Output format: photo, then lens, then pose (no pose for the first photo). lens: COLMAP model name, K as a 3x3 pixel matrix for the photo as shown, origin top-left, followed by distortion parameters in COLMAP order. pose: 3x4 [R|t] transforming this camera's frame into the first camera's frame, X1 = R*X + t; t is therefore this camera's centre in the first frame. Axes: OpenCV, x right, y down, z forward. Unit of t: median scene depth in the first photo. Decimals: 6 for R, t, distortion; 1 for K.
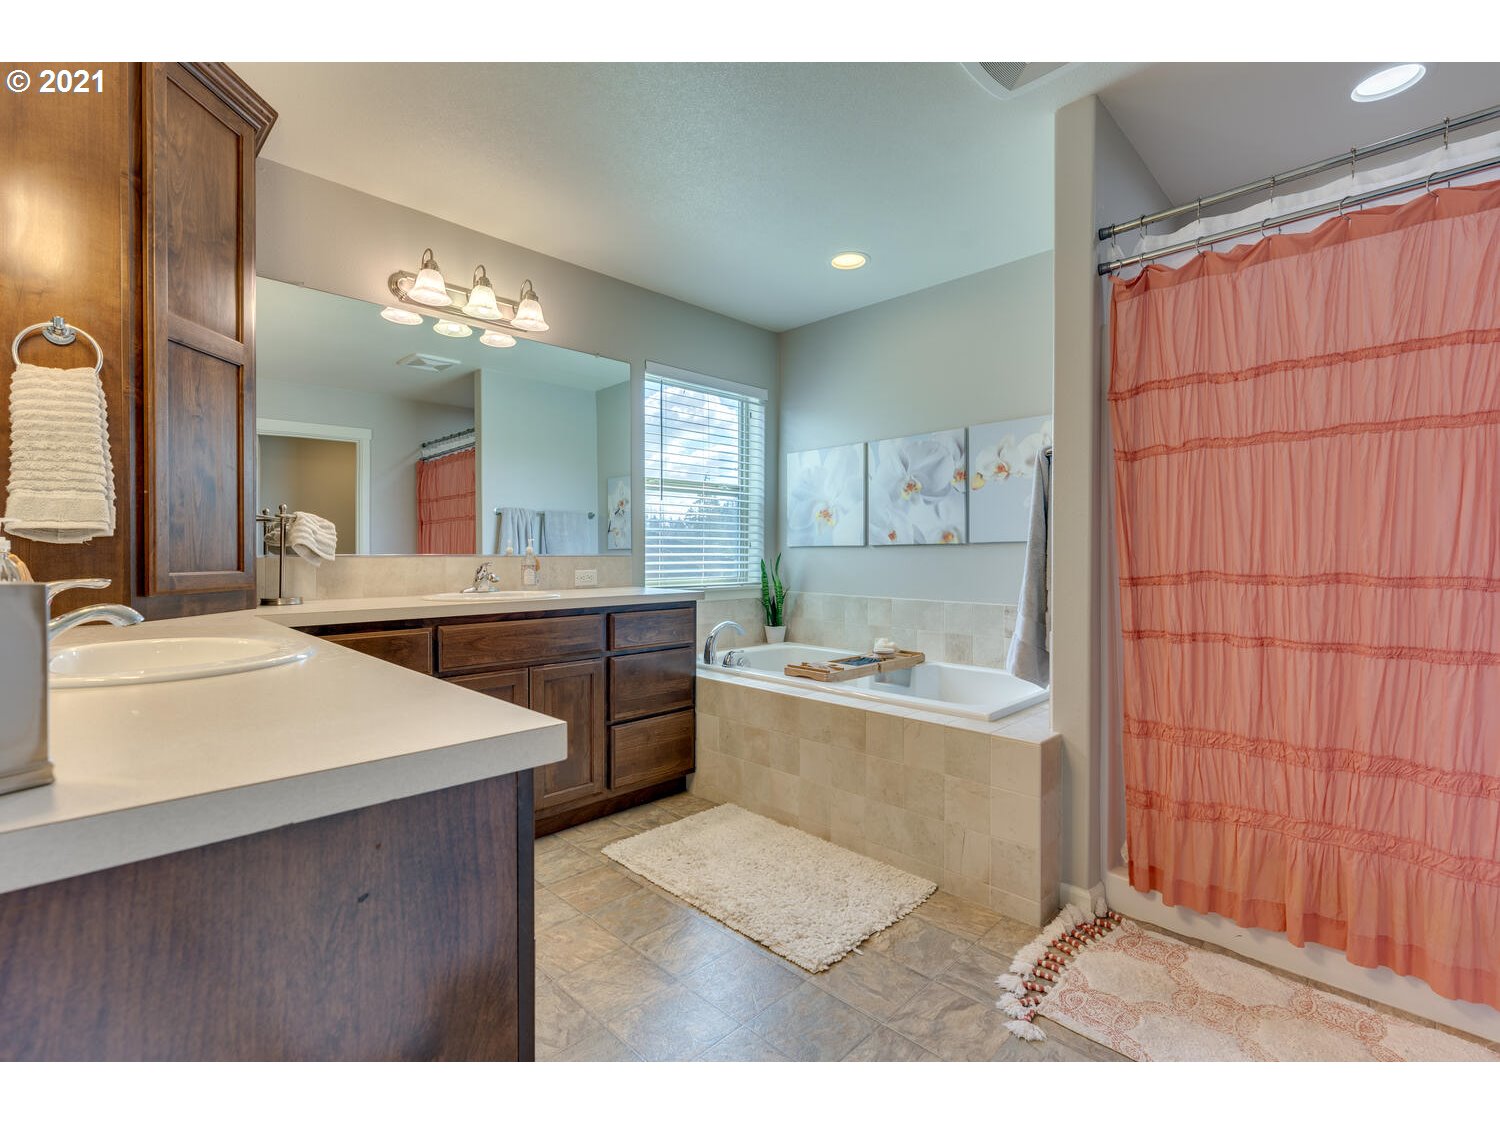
lens RADIAL K [[687.4, 0, 752.0], [0, 687.4, 560.7], [0, 0, 1]] dist [-0.000682, 0.000007]
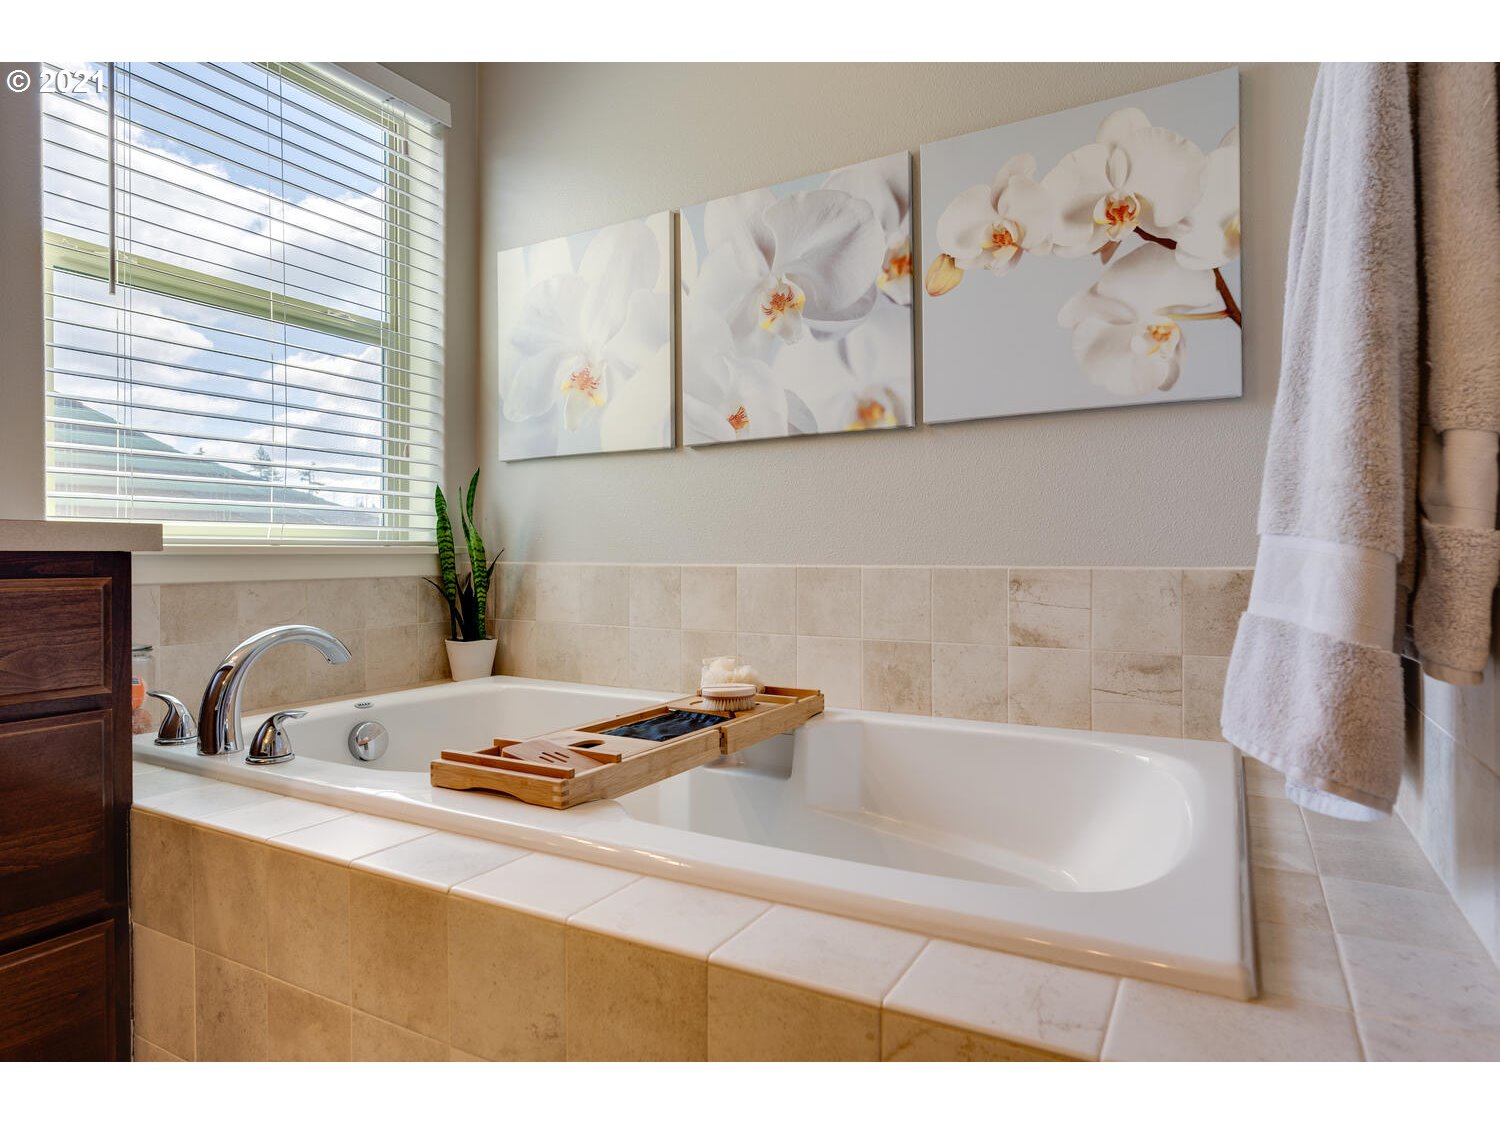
lens RADIAL K [[878.1, 0, 753.2], [0, 878.1, 560.9], [0, 0, 1]] dist [-0.018513, -0.000511]
pose [[0.965111, -0.007373, 0.261739, 0.069810], [0.008075, 0.999966, -0.001607, 0.053633], [-0.261718, 0.003664, 0.965137, 0.471902]]
